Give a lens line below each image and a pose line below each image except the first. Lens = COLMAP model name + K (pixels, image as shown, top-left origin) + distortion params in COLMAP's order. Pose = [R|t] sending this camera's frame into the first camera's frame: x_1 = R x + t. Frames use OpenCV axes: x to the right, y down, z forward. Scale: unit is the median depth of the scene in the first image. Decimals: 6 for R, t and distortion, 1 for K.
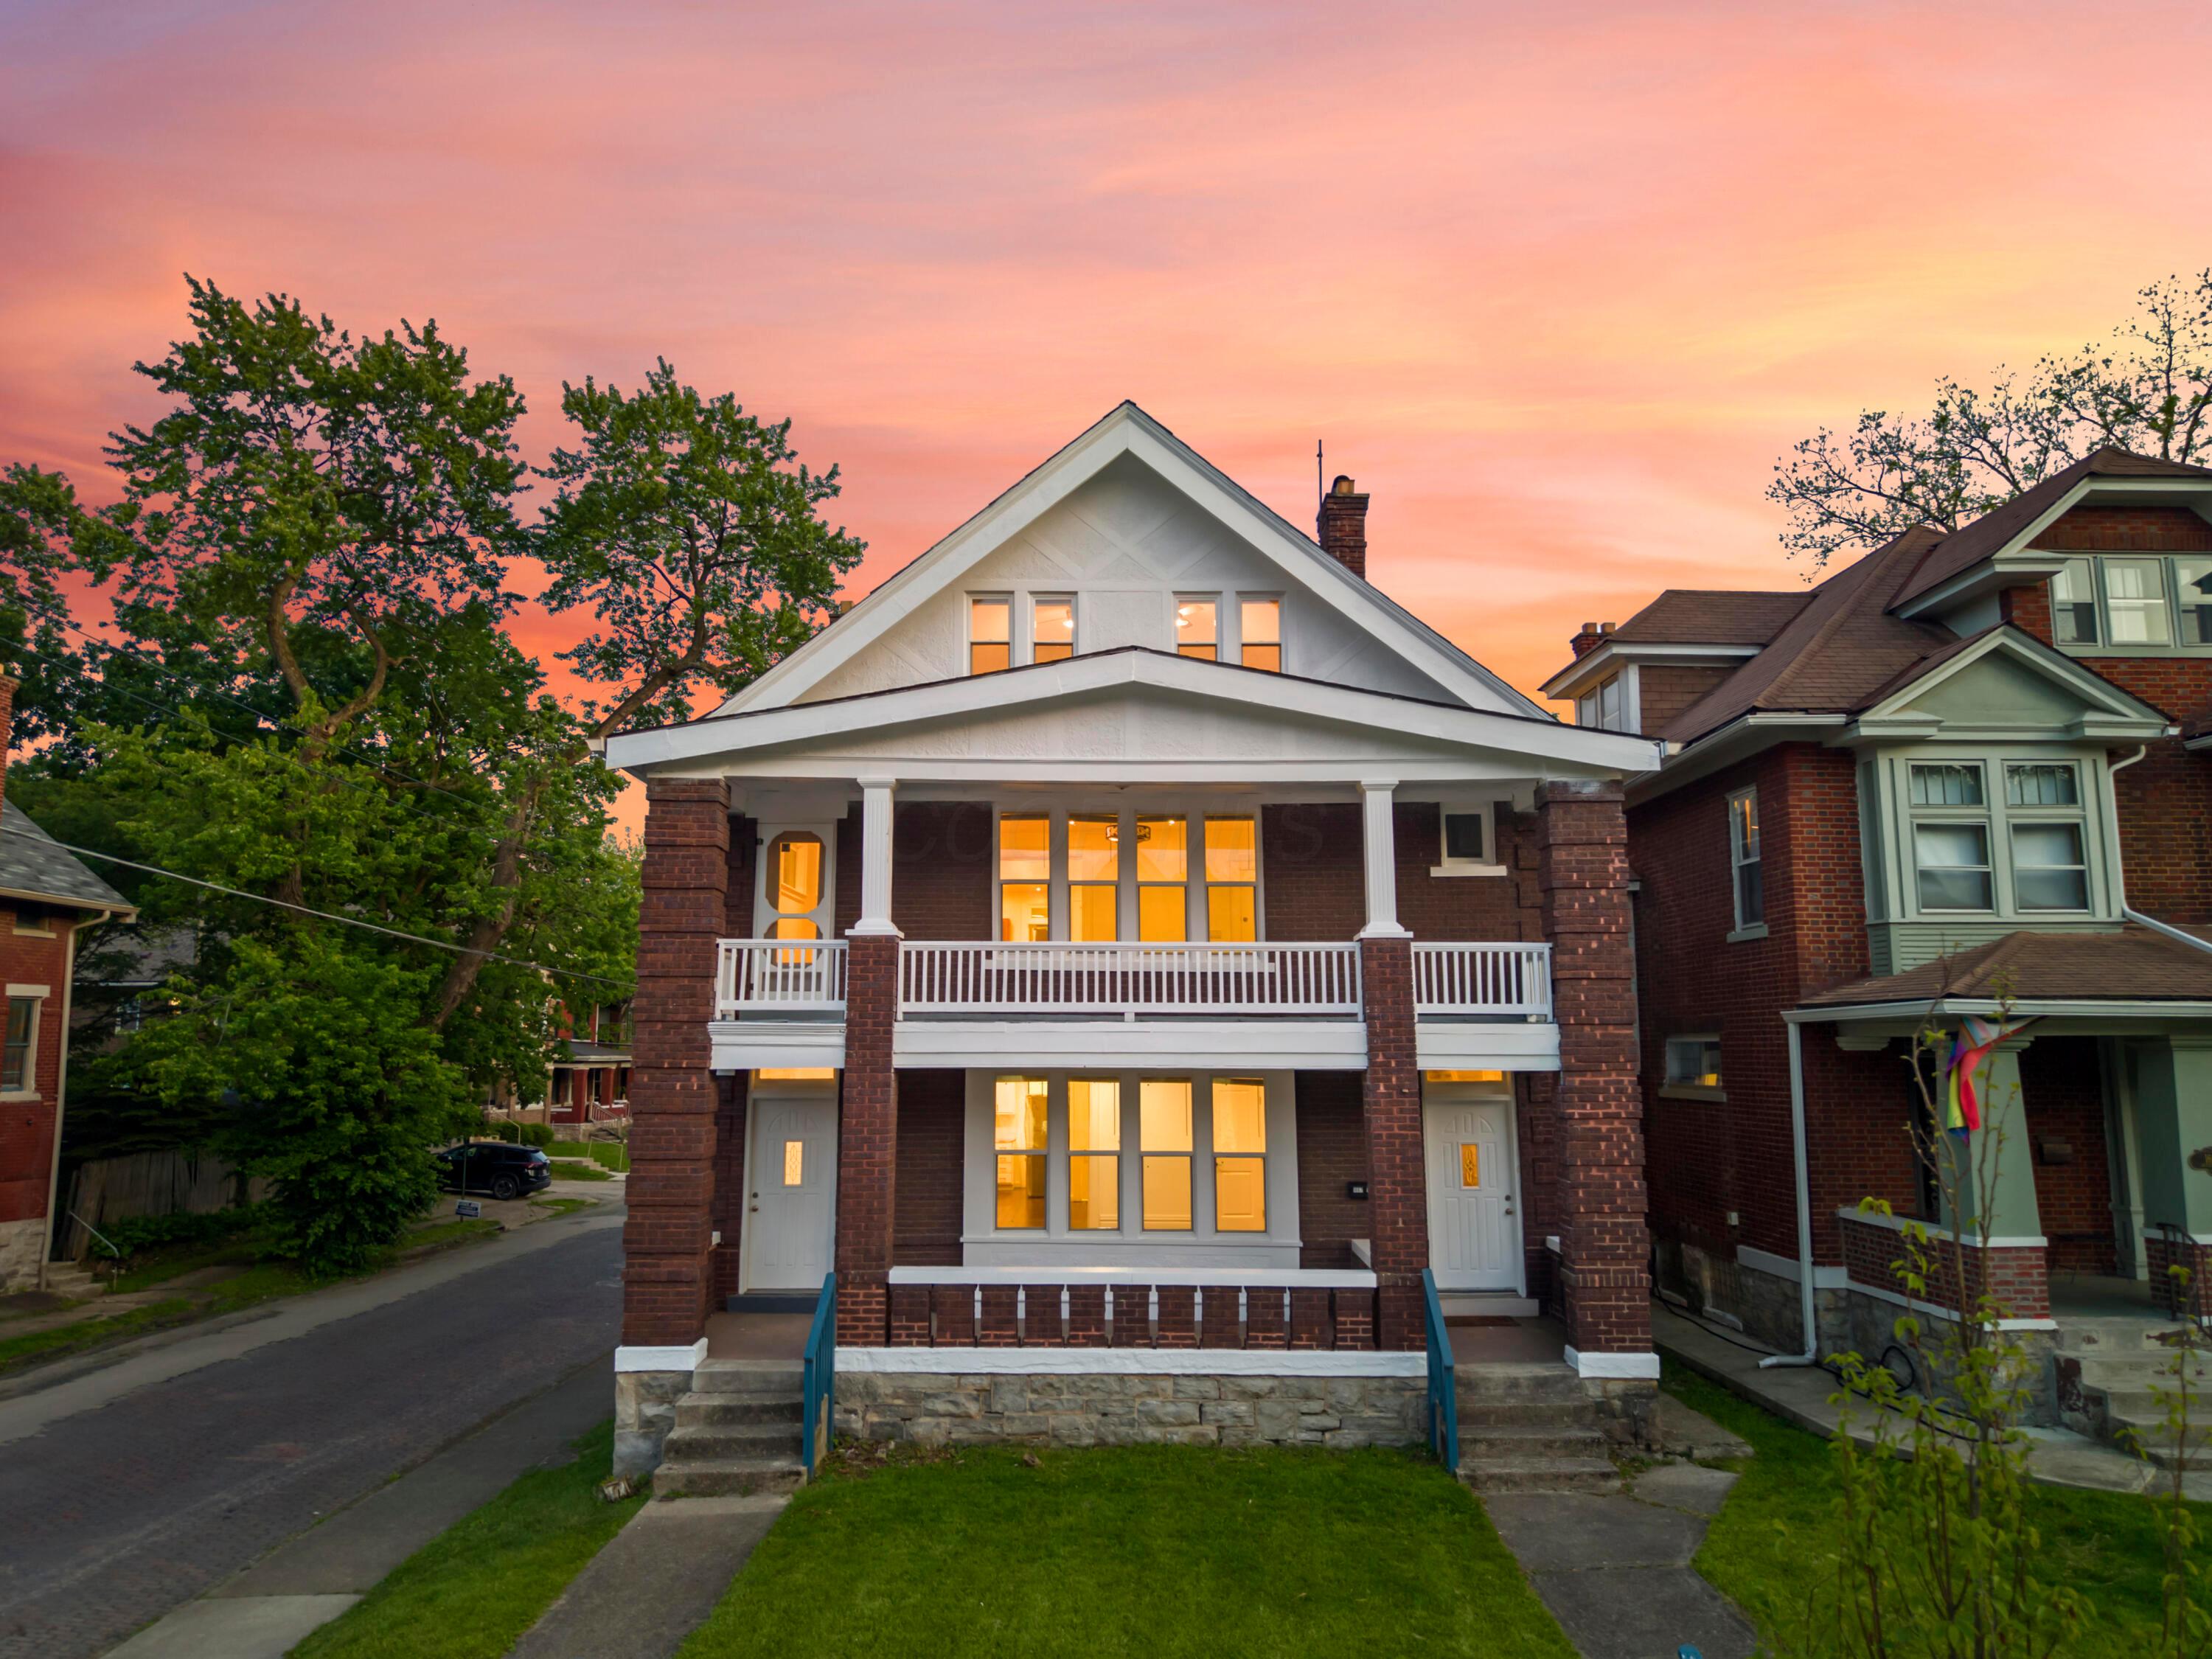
lens RADIAL K [[1506.8, 0, 1100.8], [0, 1506.8, 827.0], [0, 0, 1]] dist [0.009228, -0.011903]
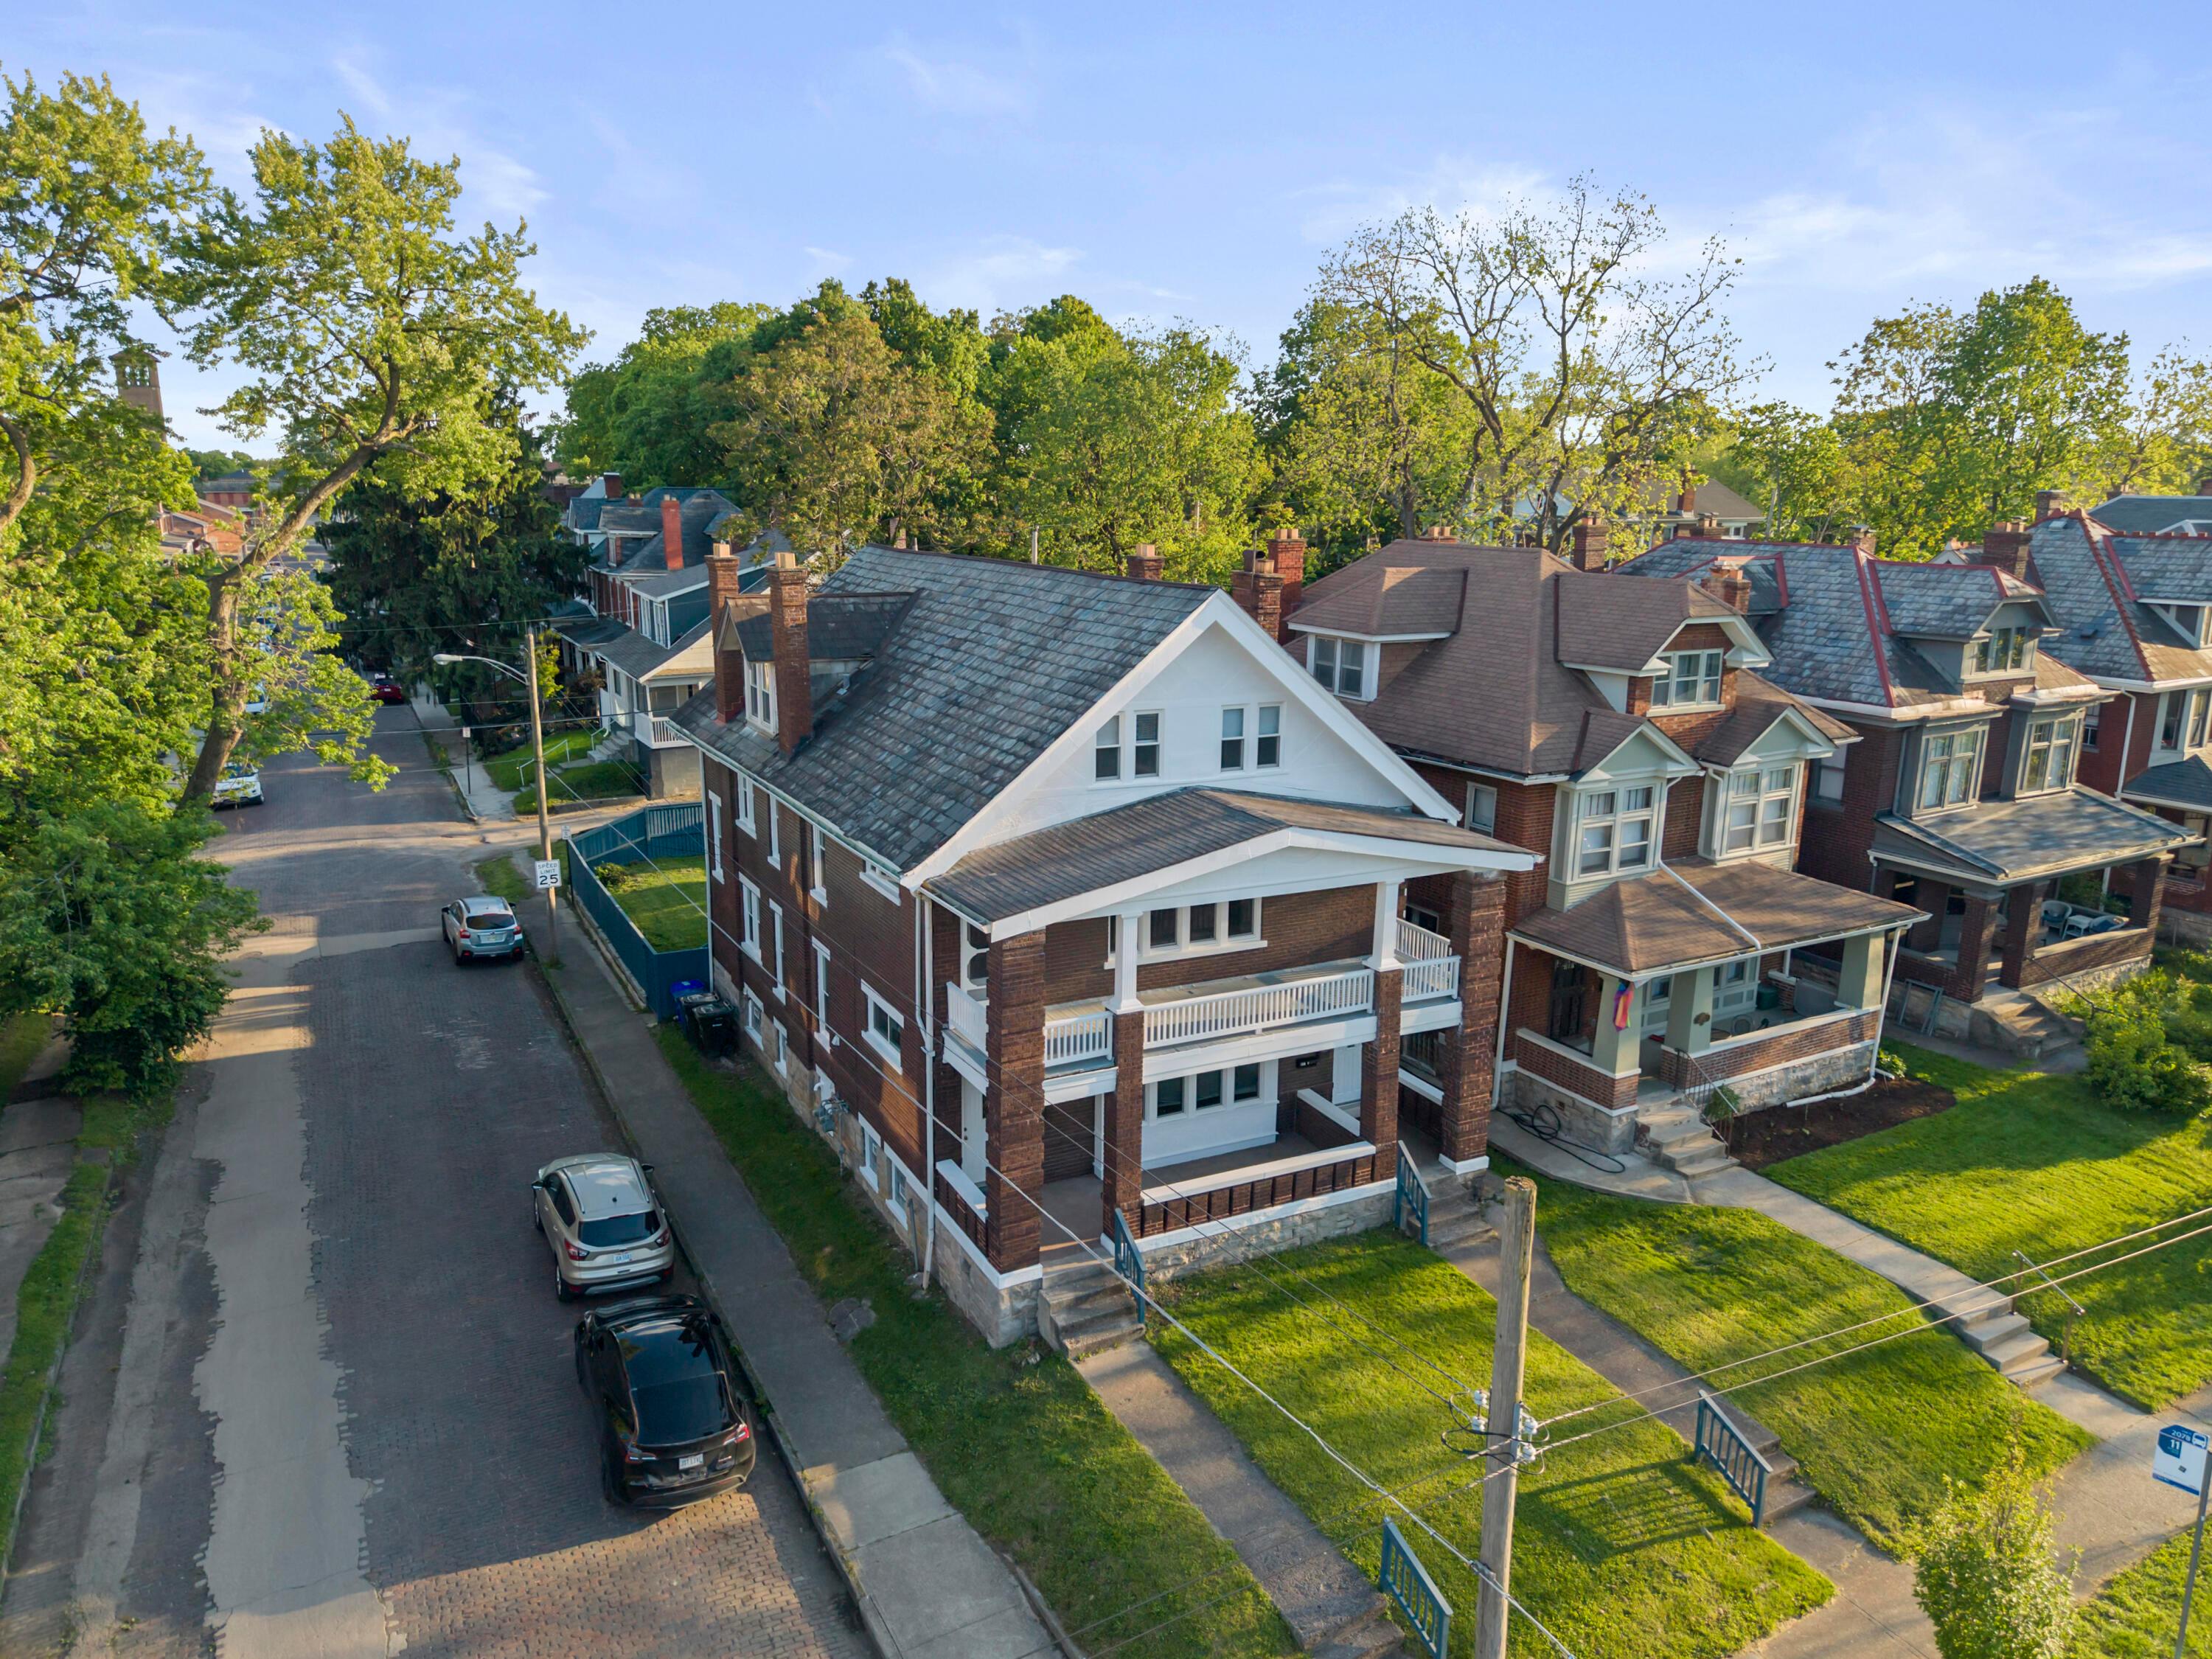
lens RADIAL K [[1494.4, 0, 1095.0], [0, 1494.4, 825.5], [0, 0, 1]] dist [0.007823, 0.000344]
pose [[0.882305, -0.095498, 0.460889, -0.881020], [-0.081227, 0.933616, 0.348945, -0.647960], [-0.463617, -0.345312, 0.815977, -0.188639]]
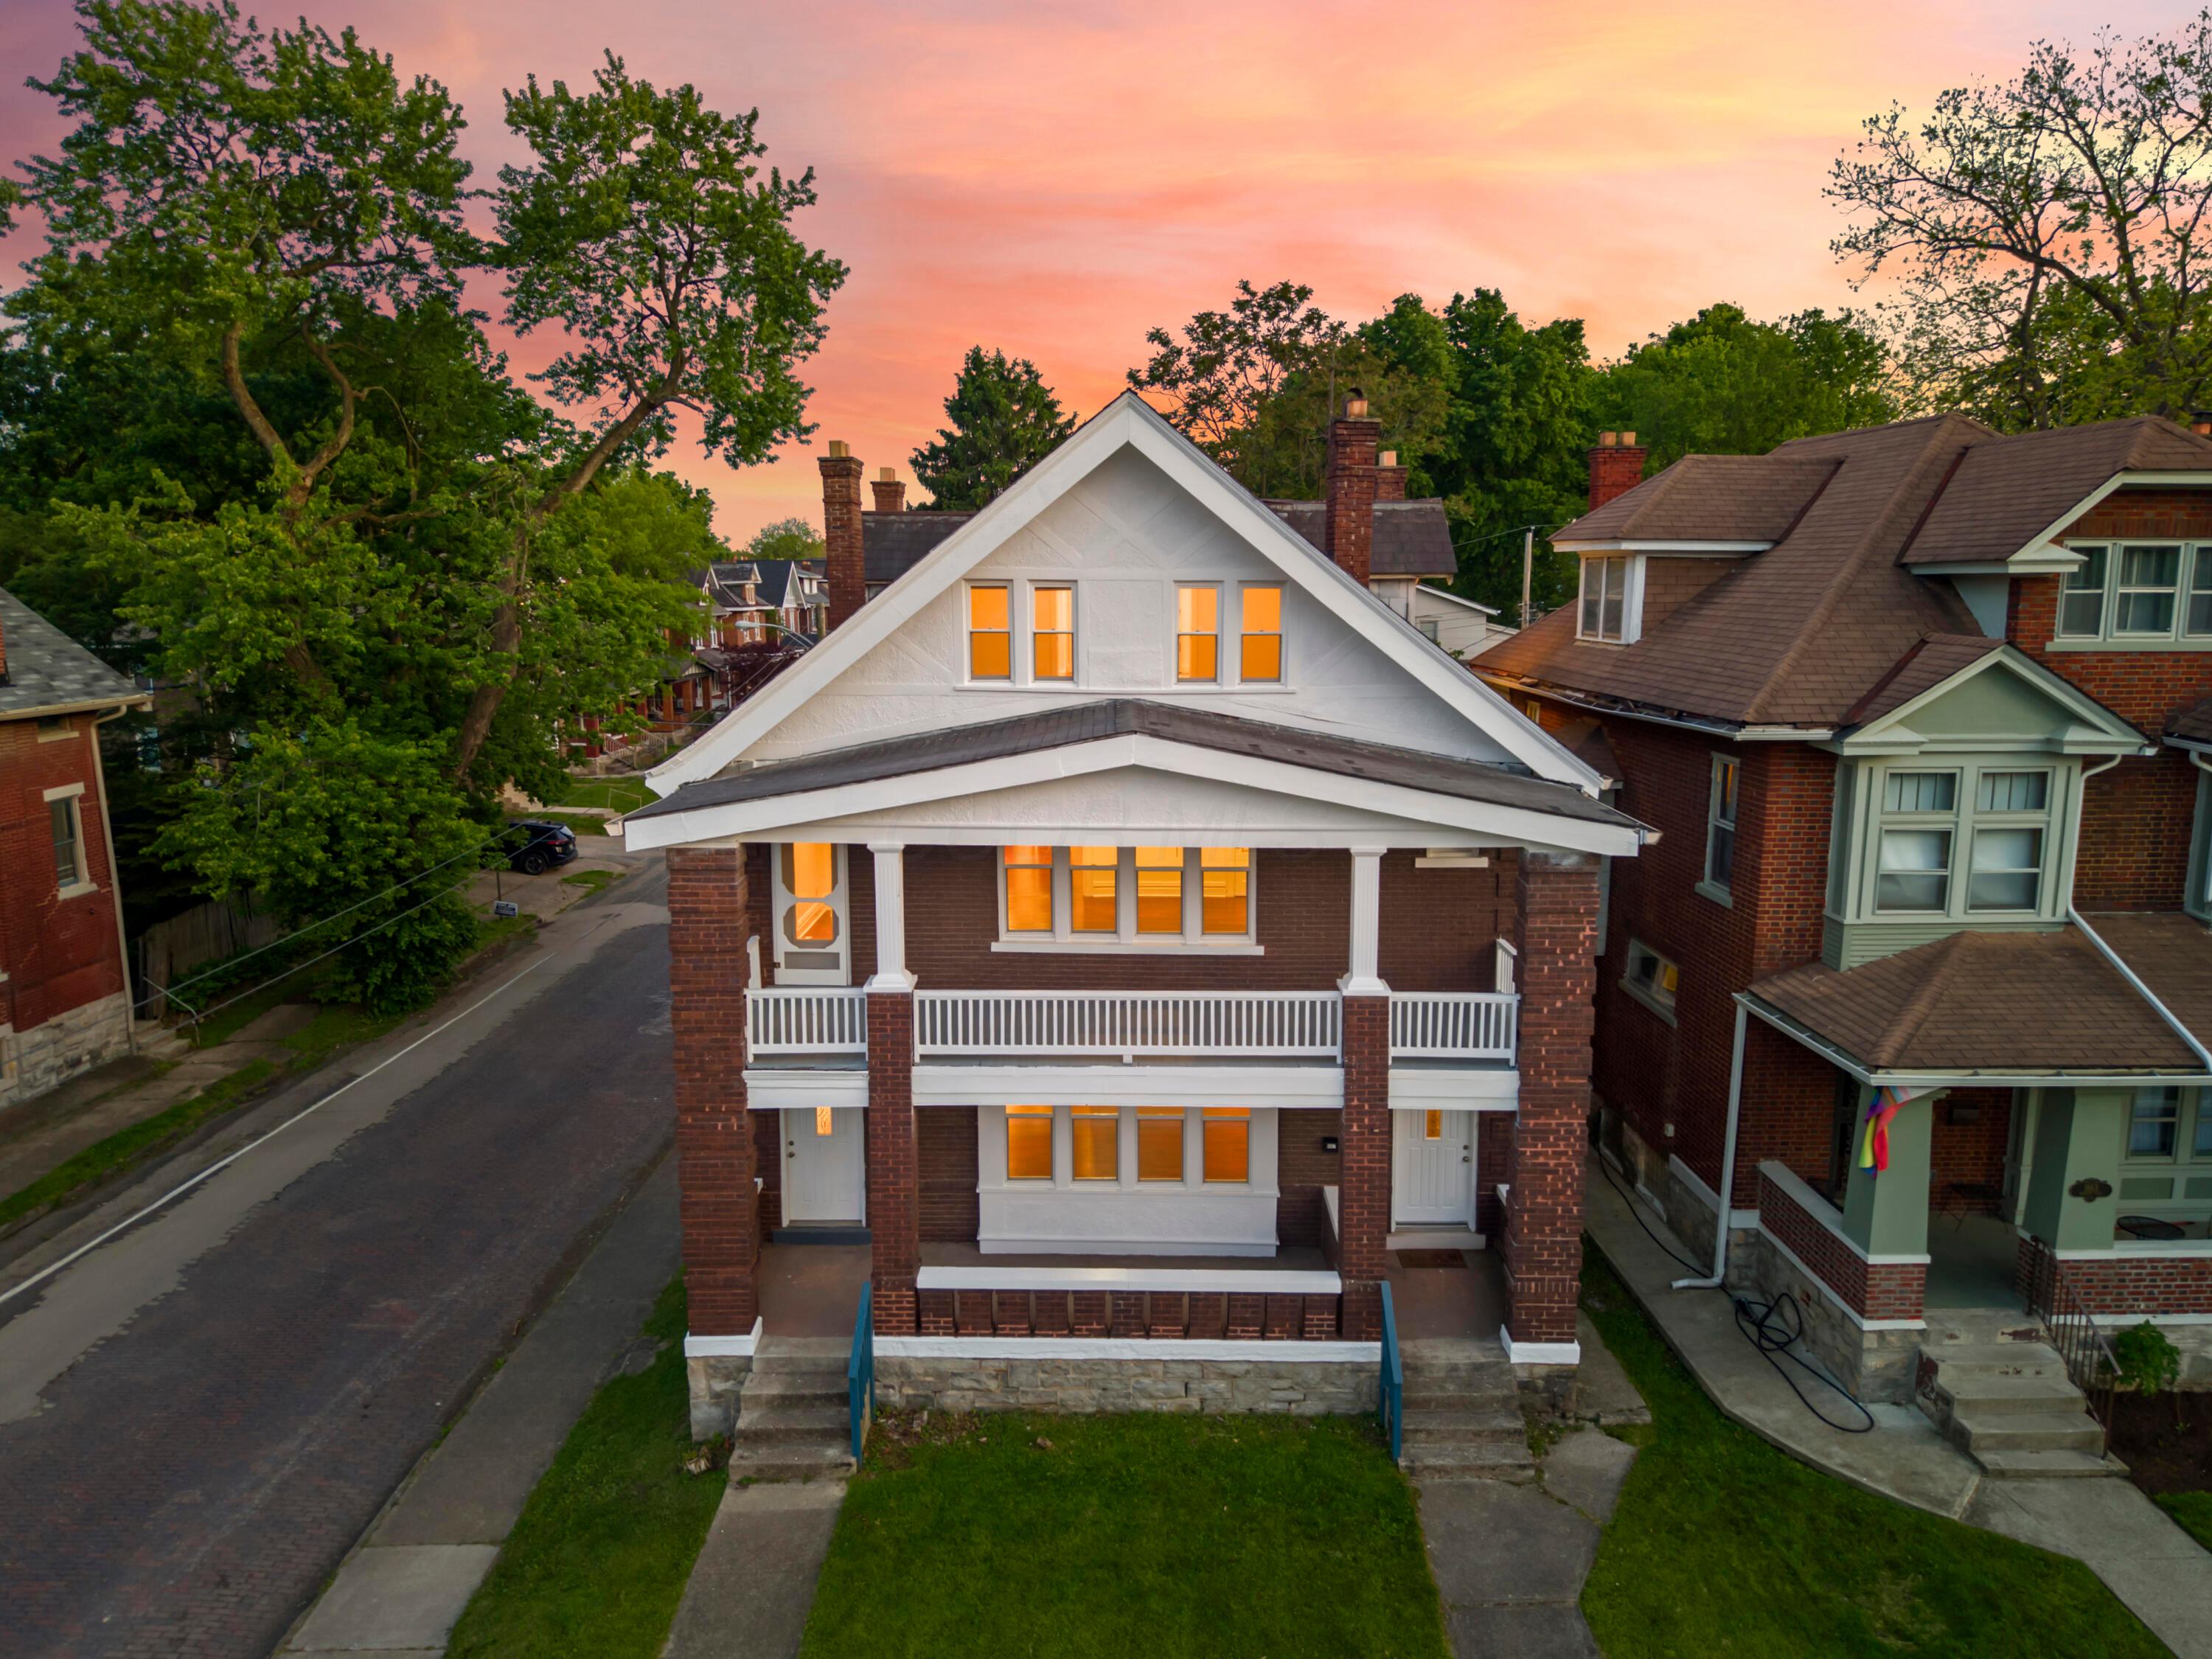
lens RADIAL K [[1506.8, 0, 1100.8], [0, 1506.8, 827.0], [0, 0, 1]] dist [0.009228, -0.011903]
pose [[0.999999, -0.001149, 0.000572, -0.000725], [0.000917, 0.951502, 0.307641, -0.367618], [-0.000897, -0.307640, 0.951502, 0.013685]]
